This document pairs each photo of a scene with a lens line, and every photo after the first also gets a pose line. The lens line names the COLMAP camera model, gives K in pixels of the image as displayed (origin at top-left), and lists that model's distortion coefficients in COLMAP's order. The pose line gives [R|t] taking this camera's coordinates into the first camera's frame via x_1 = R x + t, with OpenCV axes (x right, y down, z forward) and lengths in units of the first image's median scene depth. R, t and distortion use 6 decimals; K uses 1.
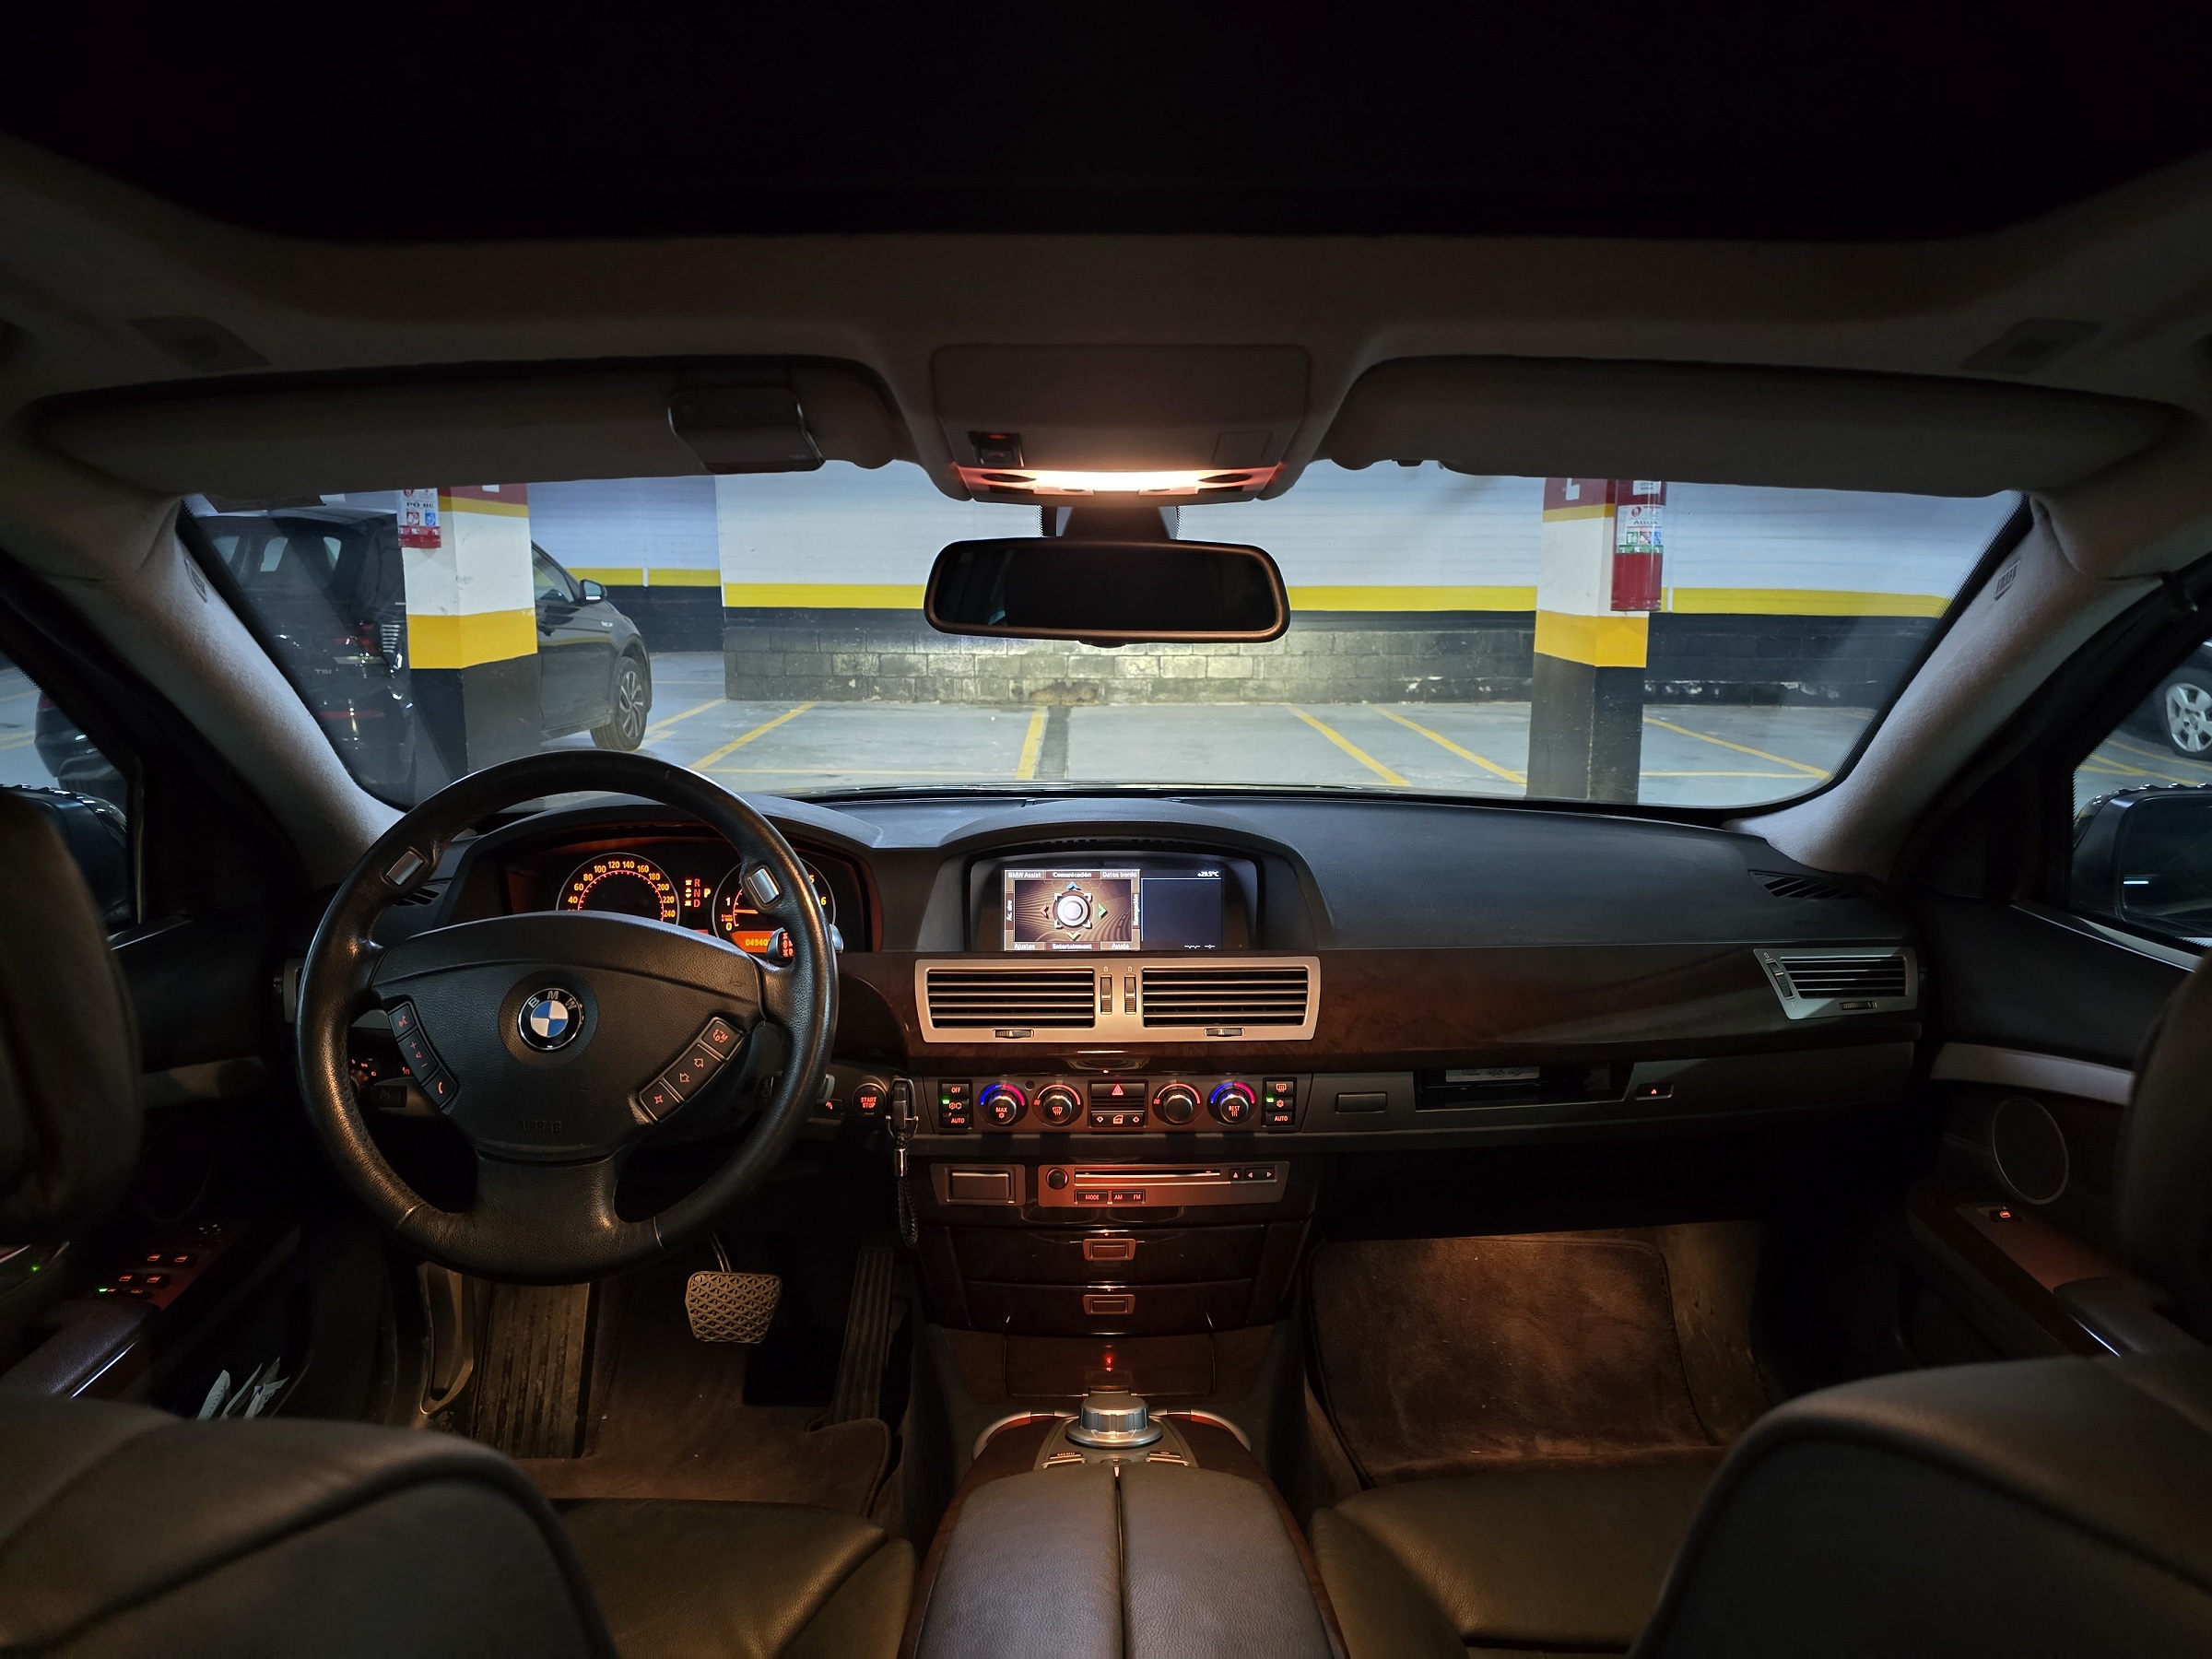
lens RADIAL K [[1524.5, 0, 1106.0], [0, 1524.5, 829.5], [0, 0, 1]] dist [0.105934, -0.145242]
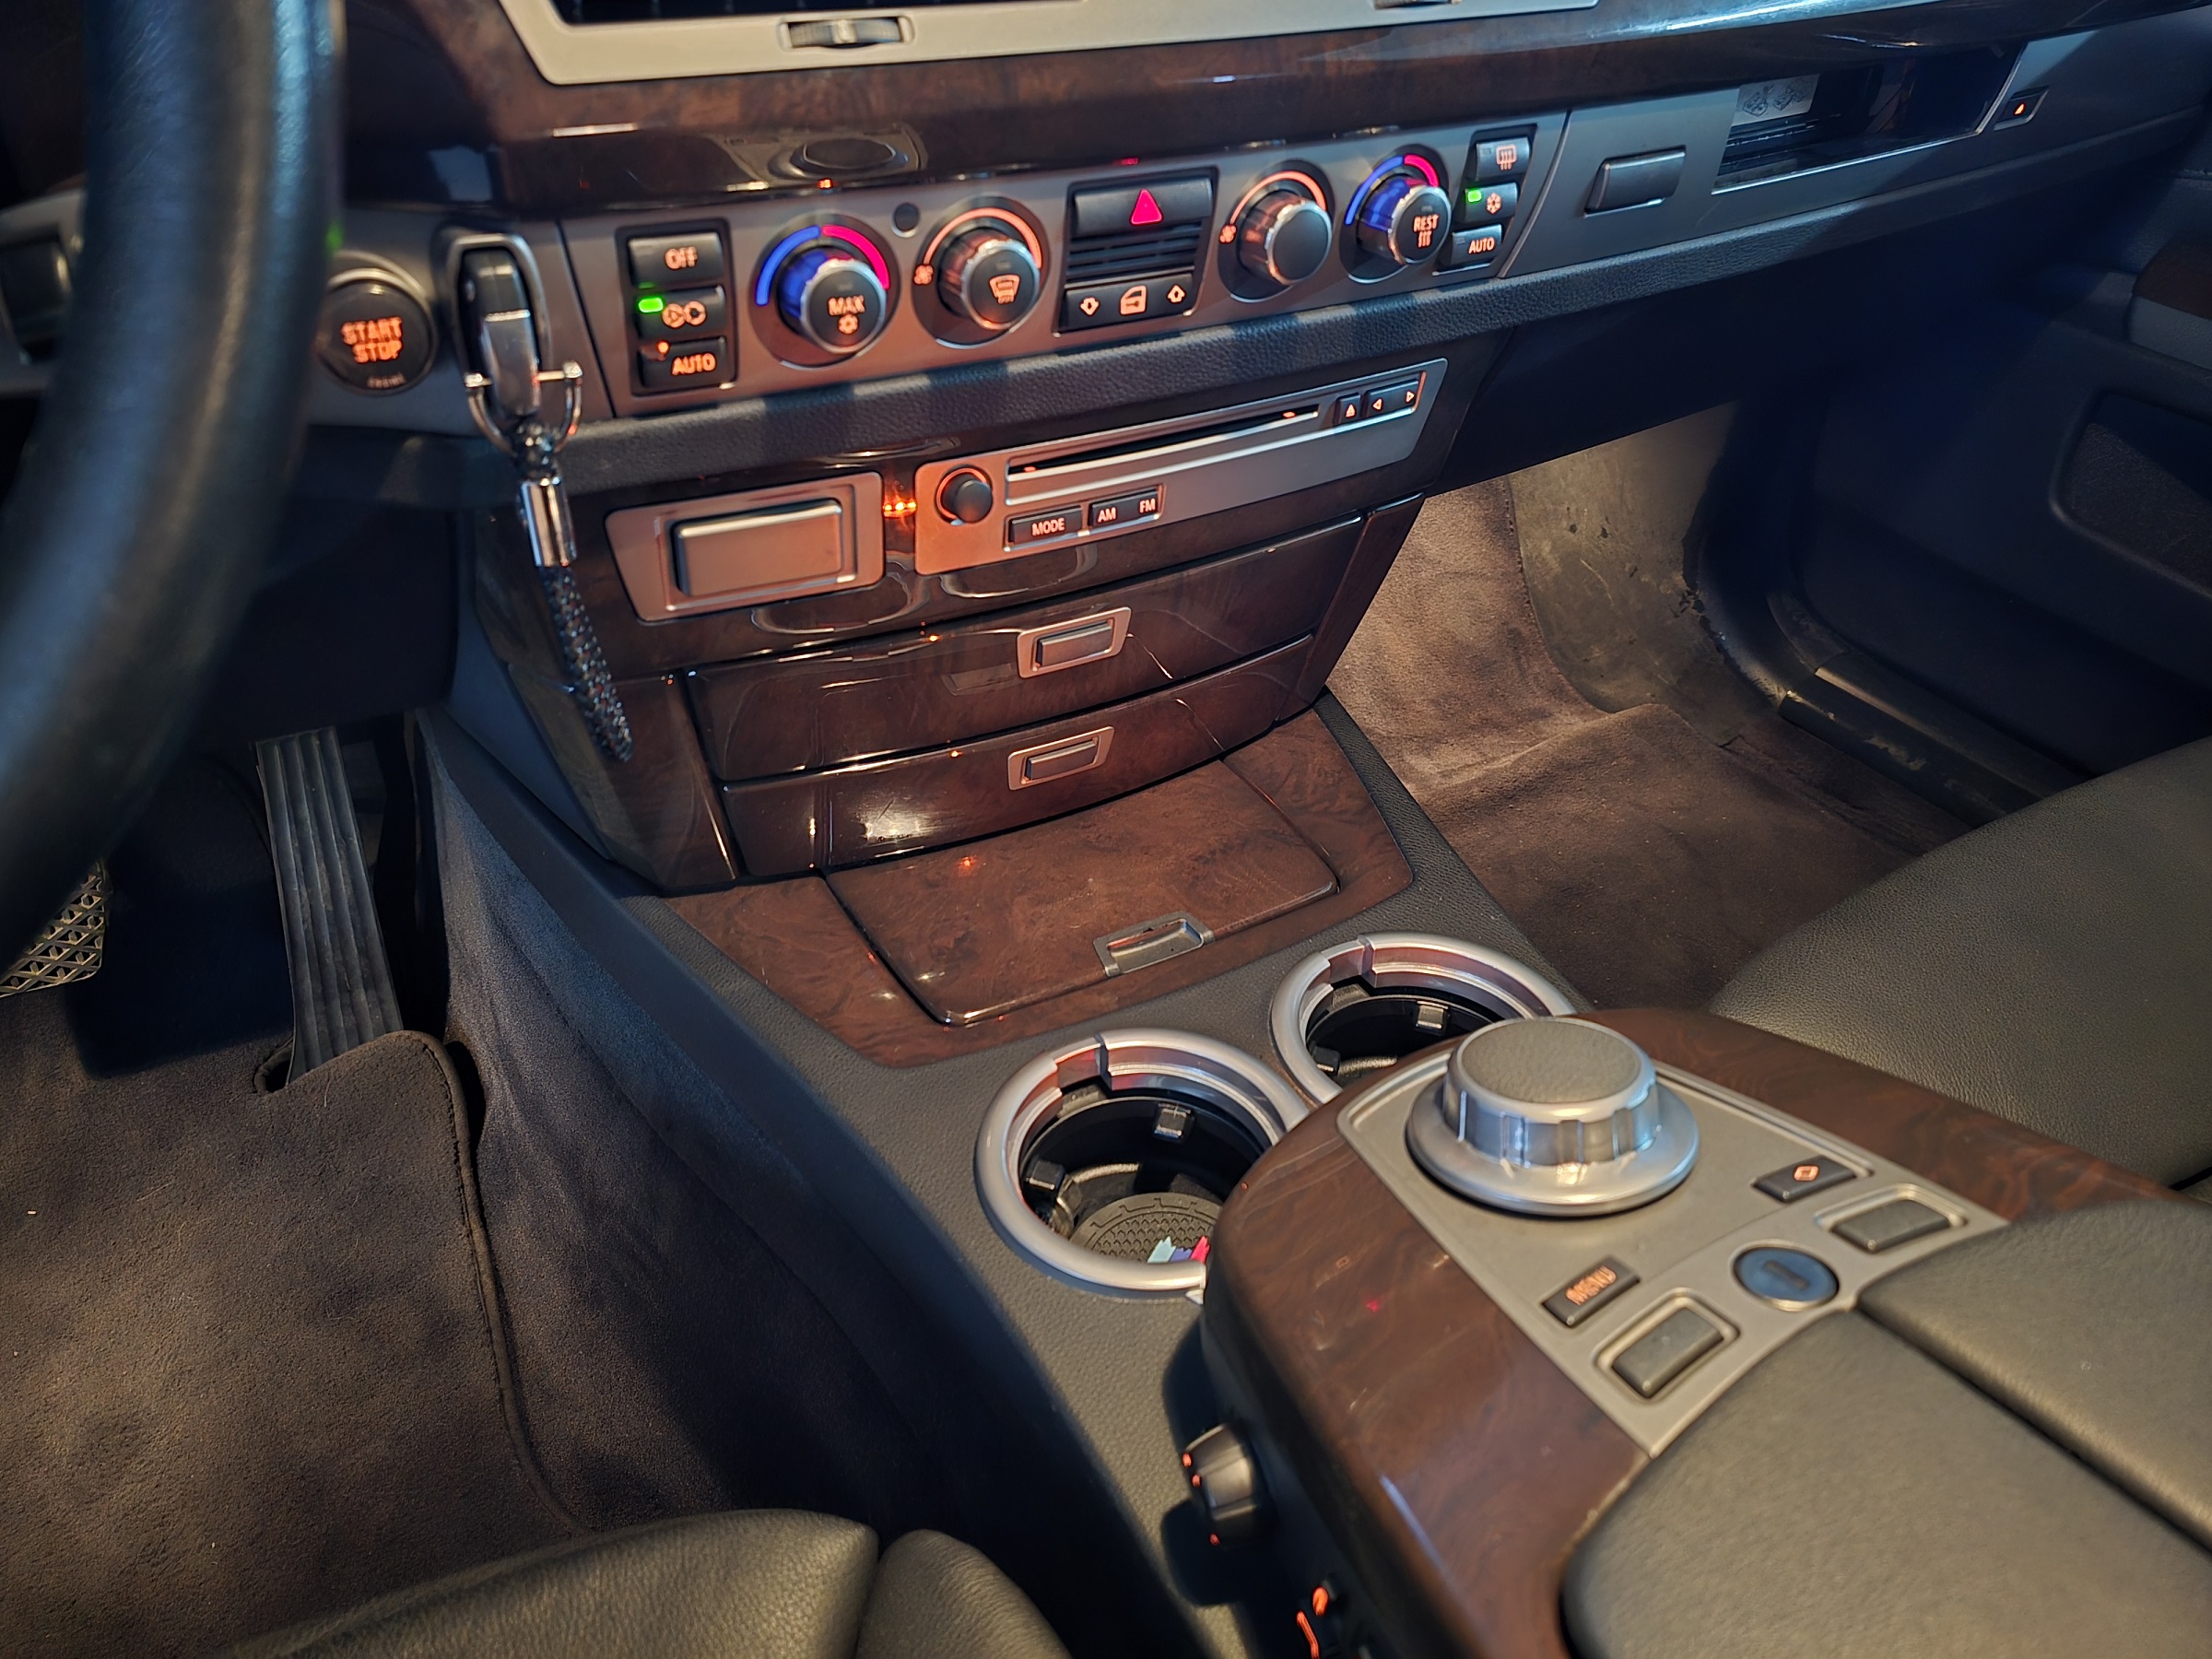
lens RADIAL K [[1524.5, 0, 1106.0], [0, 1524.5, 829.5], [0, 0, 1]] dist [0.105934, -0.145242]
pose [[0.879295, -0.260175, 0.398934, -0.174071], [0.061813, 0.892865, 0.446062, 0.137447], [-0.472249, -0.367561, 0.801174, 0.661049]]
